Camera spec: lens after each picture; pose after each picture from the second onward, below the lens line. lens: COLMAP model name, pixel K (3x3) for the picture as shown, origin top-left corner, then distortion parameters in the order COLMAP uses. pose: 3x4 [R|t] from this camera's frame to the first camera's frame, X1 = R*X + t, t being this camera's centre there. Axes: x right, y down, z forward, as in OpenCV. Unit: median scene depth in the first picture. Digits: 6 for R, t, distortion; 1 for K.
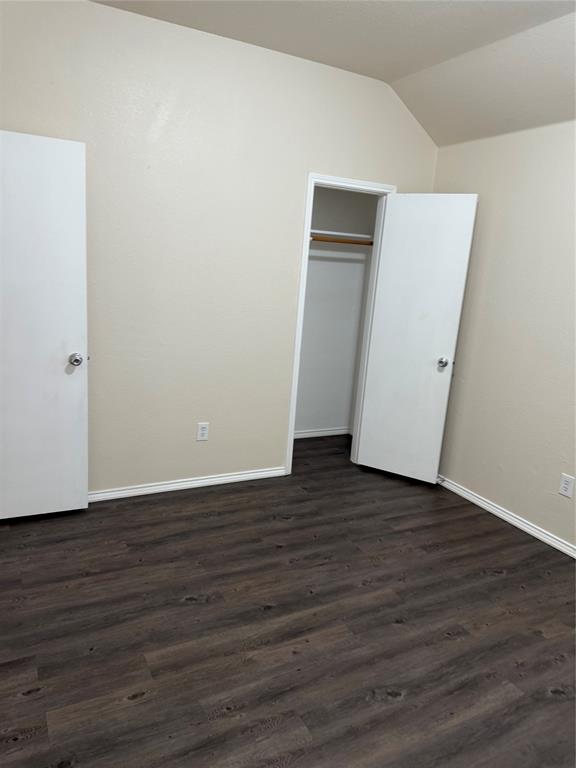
lens RADIAL K [[534.8, 0, 288.0], [0, 534.8, 384.0], [0, 0, 1]] dist [0.009520, -0.002016]
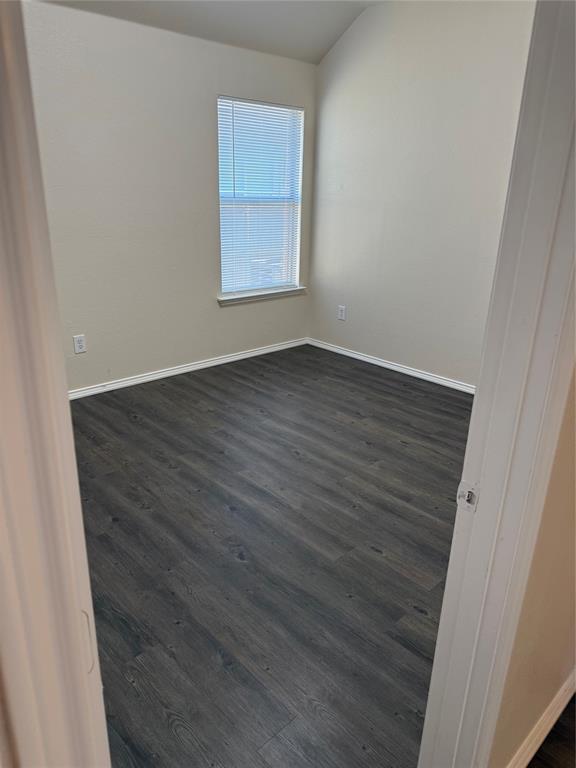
lens RADIAL K [[548.1, 0, 286.0], [0, 548.1, 371.7], [0, 0, 1]] dist [0.177844, -0.286655]
pose [[-0.256419, -0.387596, 0.885449, -1.027640], [0.174121, 0.882567, 0.436758, -0.310823], [-0.950753, 0.266168, -0.158818, 1.112284]]
